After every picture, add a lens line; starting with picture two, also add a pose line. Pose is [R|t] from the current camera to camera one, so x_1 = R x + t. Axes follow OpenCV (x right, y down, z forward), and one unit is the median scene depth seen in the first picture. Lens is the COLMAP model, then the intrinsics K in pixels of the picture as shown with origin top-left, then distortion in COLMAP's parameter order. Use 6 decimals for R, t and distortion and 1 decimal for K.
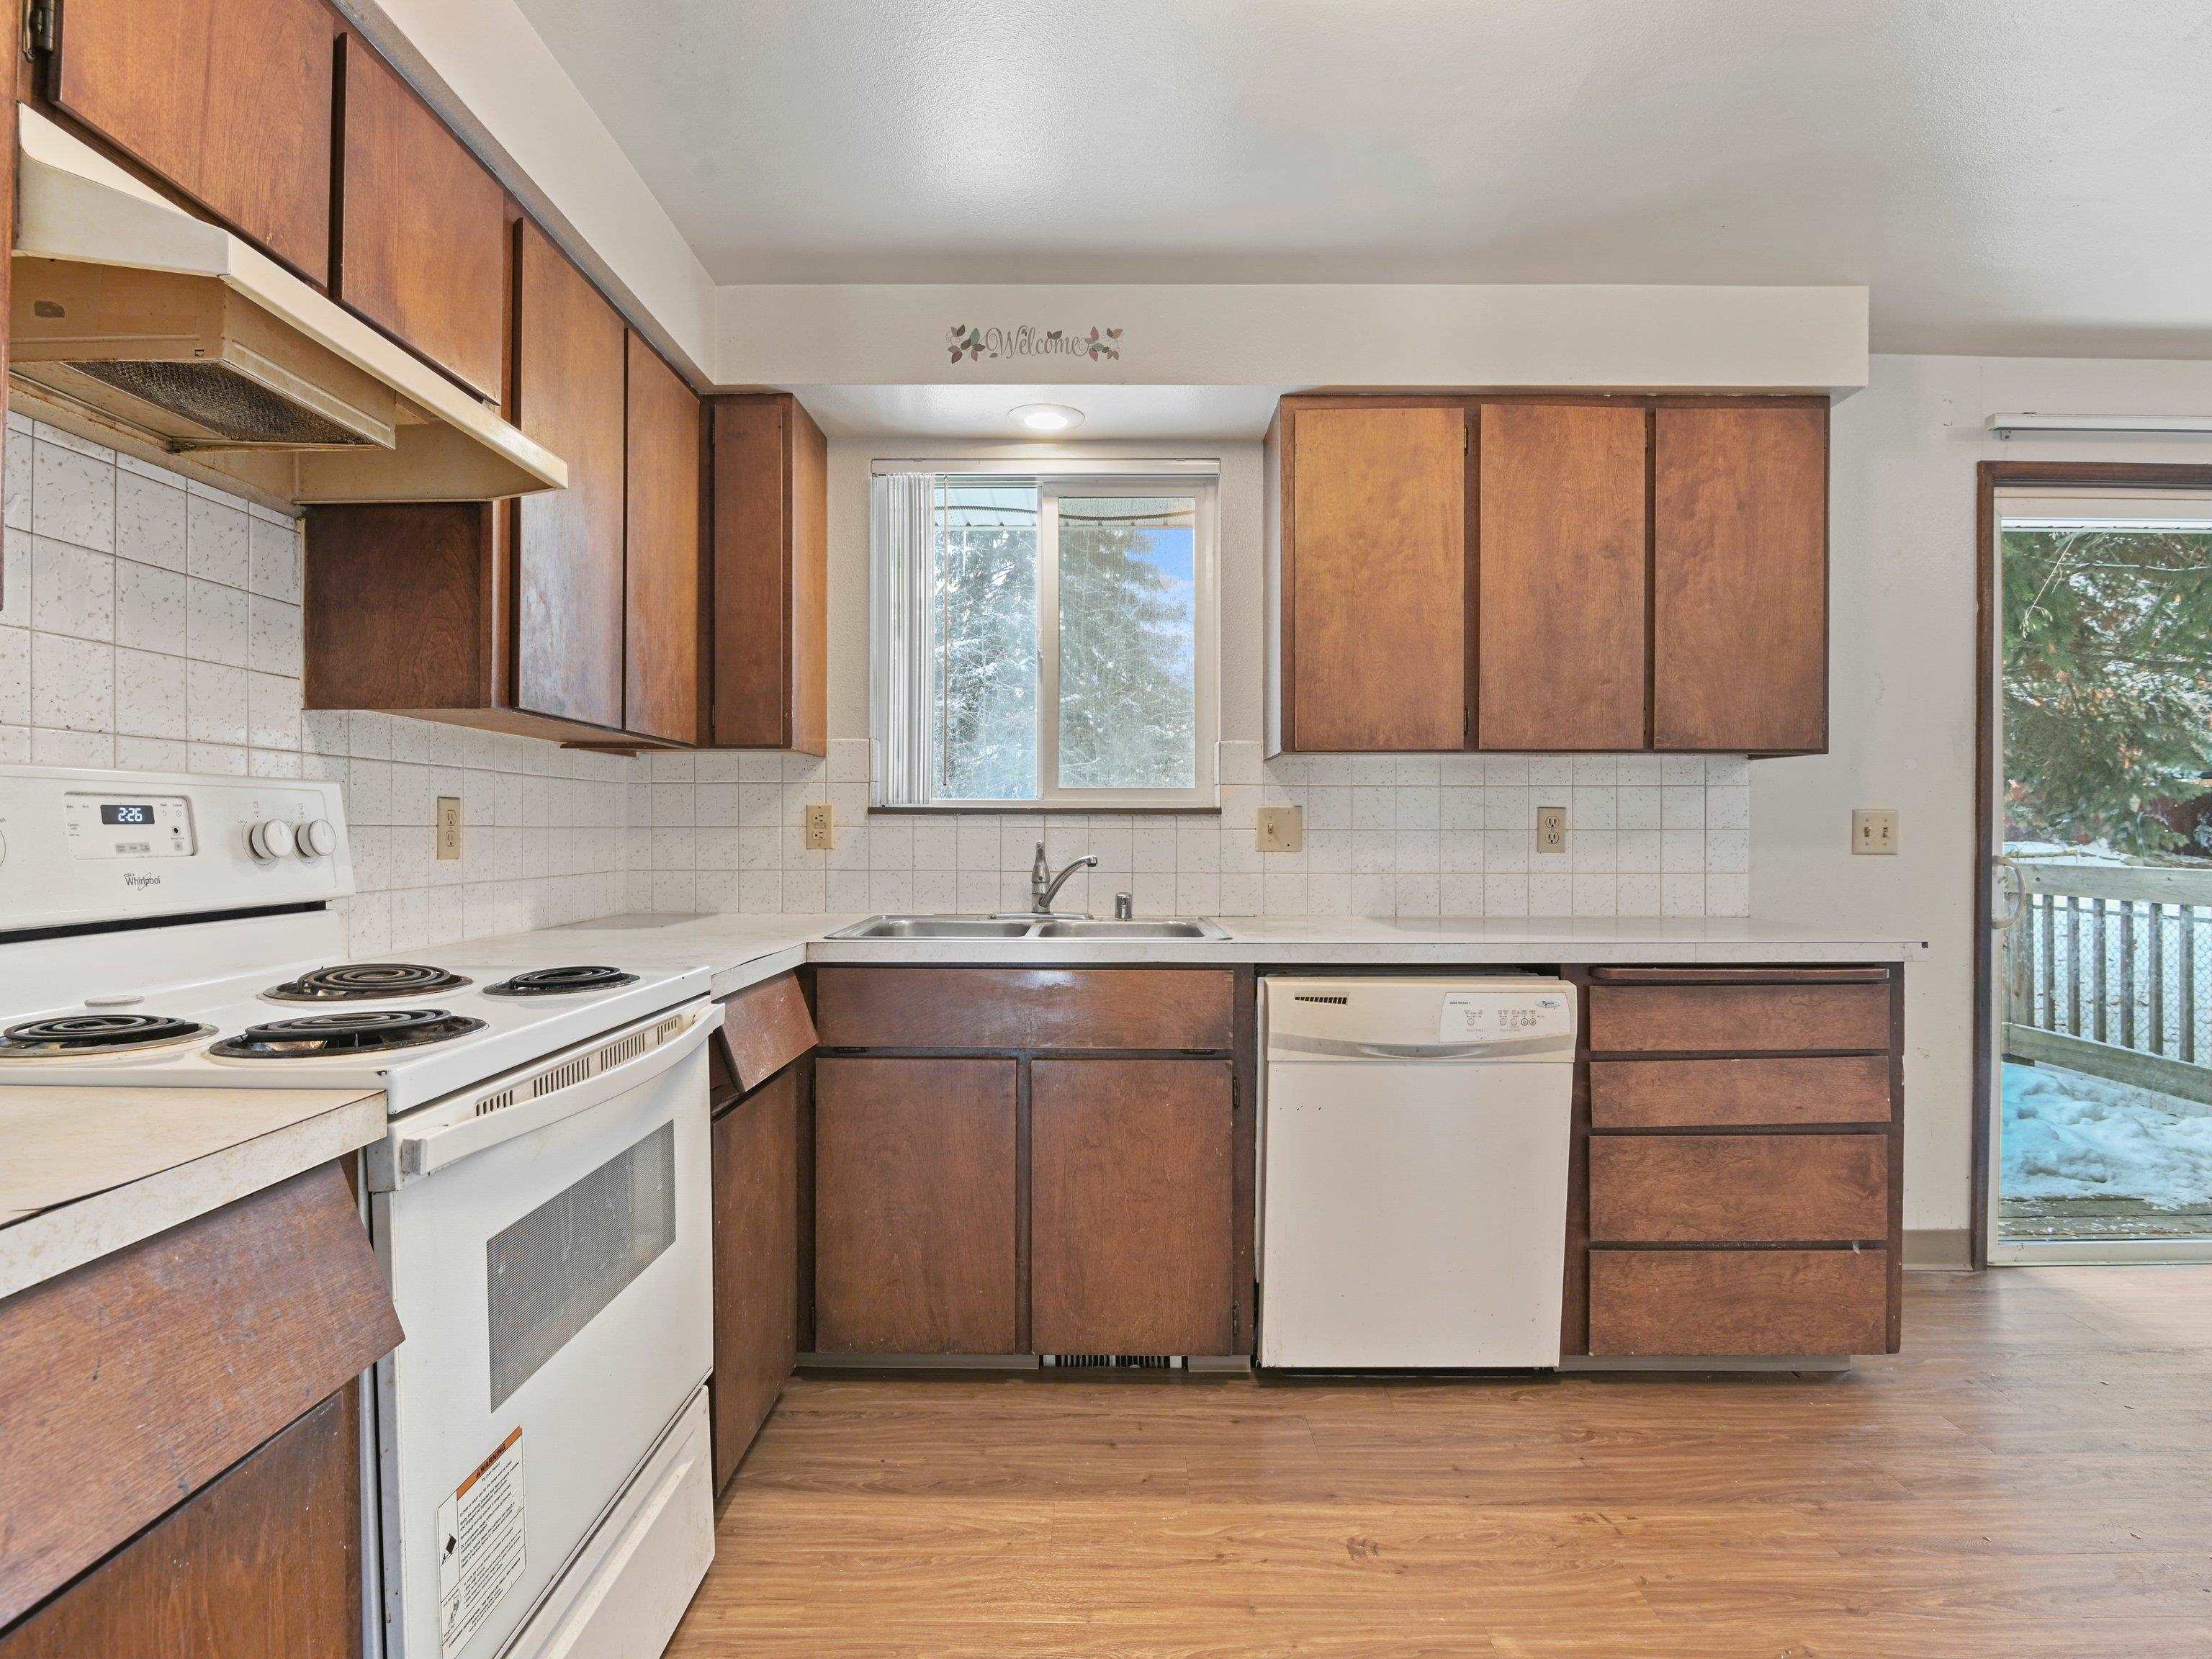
lens RADIAL K [[1144.3, 0, 1104.7], [0, 1144.3, 827.2], [0, 0, 1]] dist [-0.004792, -0.008946]
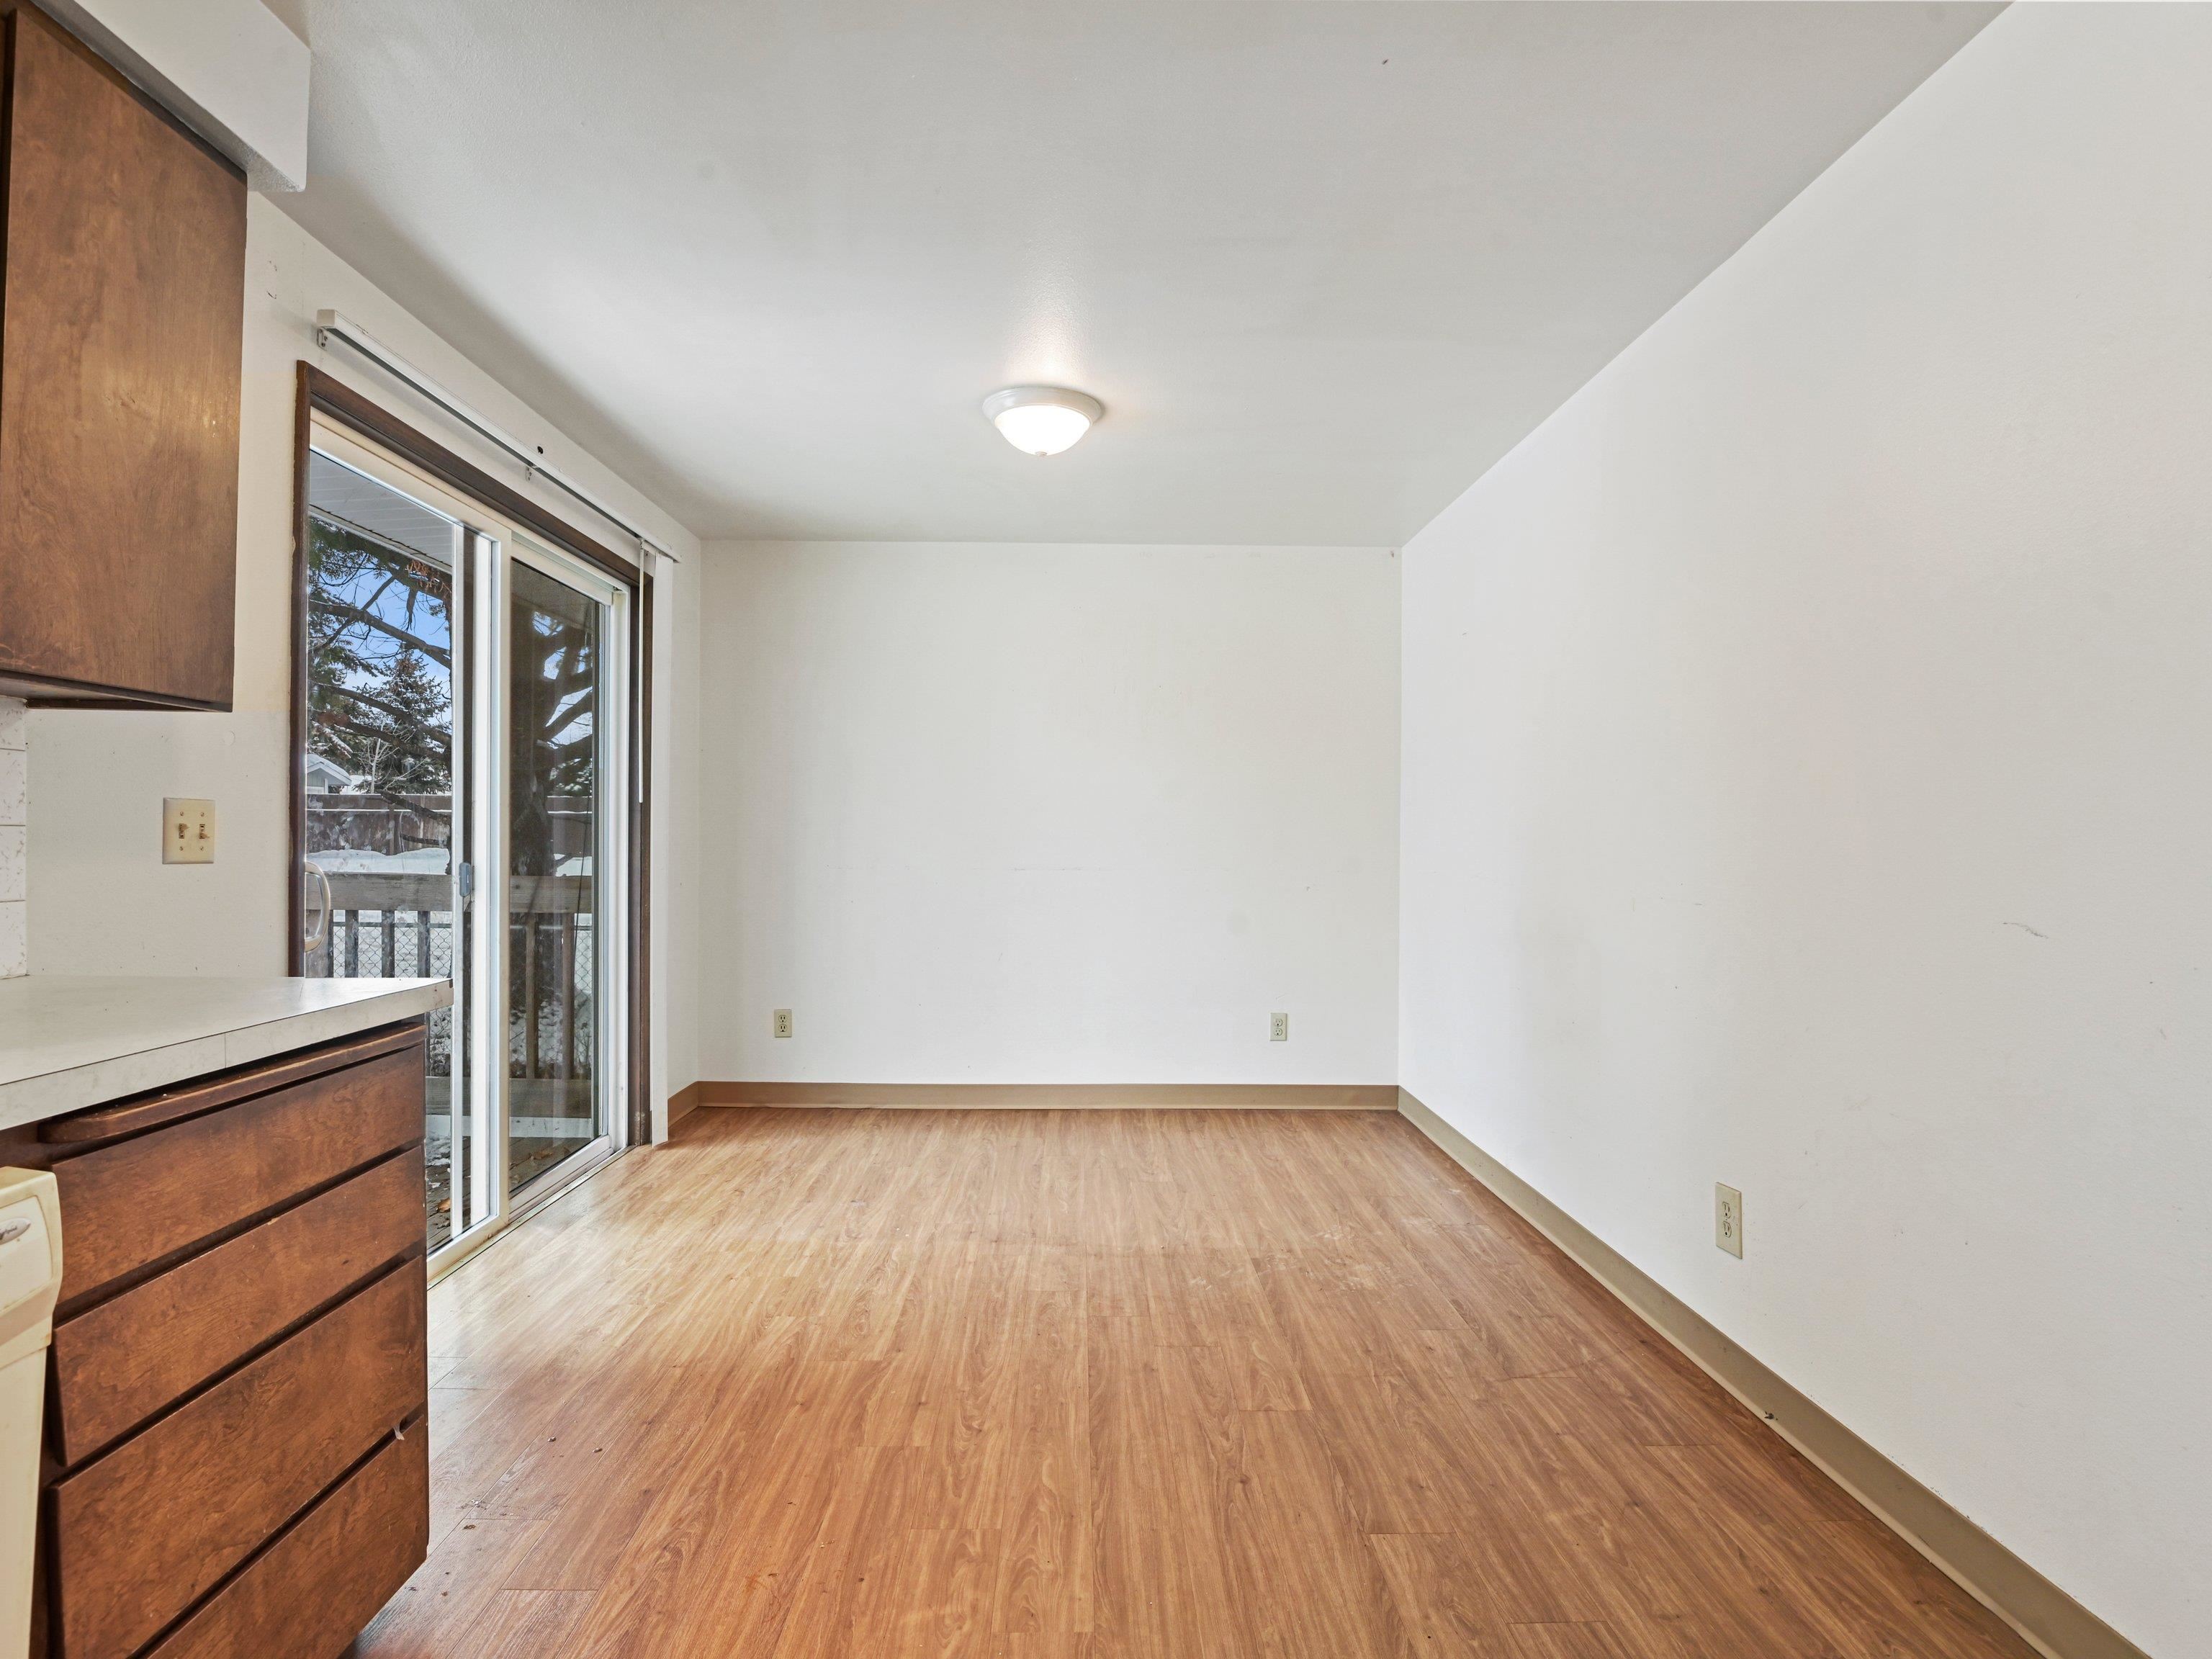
lens RADIAL K [[1144.3, 0, 1106.9], [0, 1144.3, 841.4], [0, 0, 1]] dist [-0.004792, -0.008946]
pose [[-0.040891, -0.002025, 0.999162, -0.041852], [-0.011388, 0.999934, 0.001560, 0.002996], [-0.999099, -0.011315, -0.040911, 0.525171]]
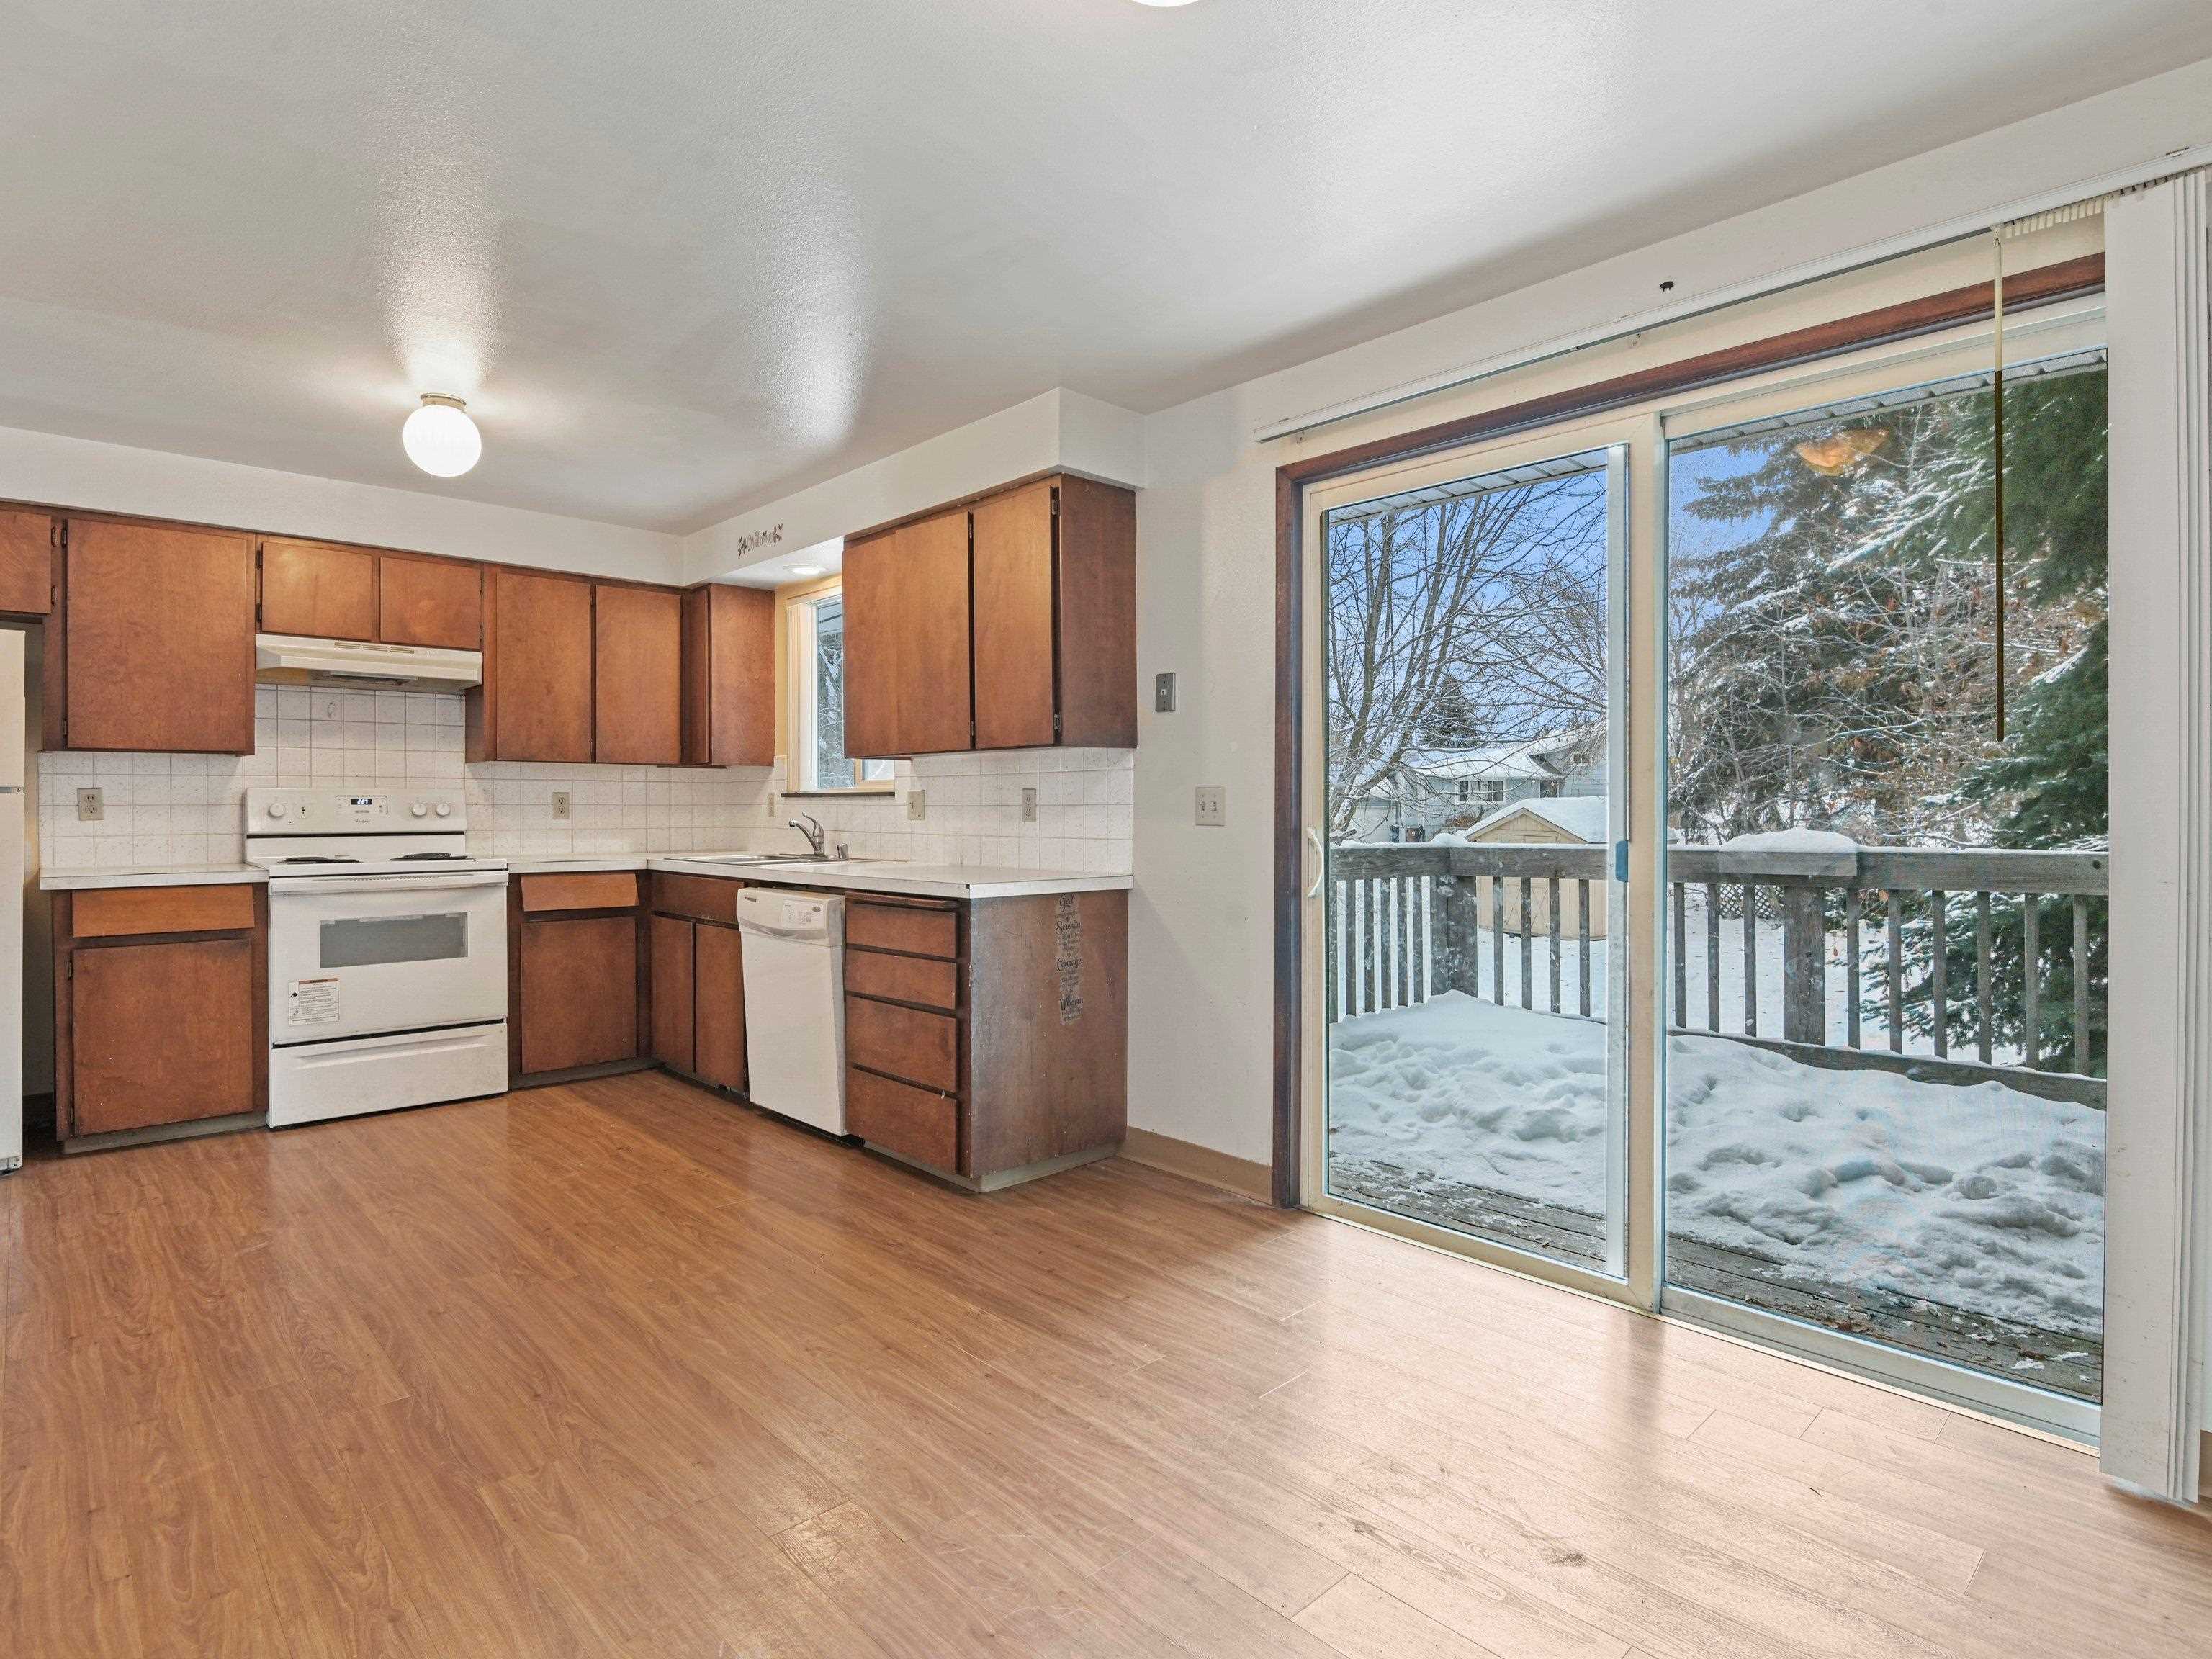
lens RADIAL K [[1144.3, 0, 1085.7], [0, 1144.3, 813.1], [0, 0, 1]] dist [-0.004792, -0.008946]
pose [[0.691828, 0.003600, -0.722054, 1.595203], [0.002270, 0.999972, 0.007161, 0.001840], [0.722059, -0.006593, 0.691800, 0.113690]]
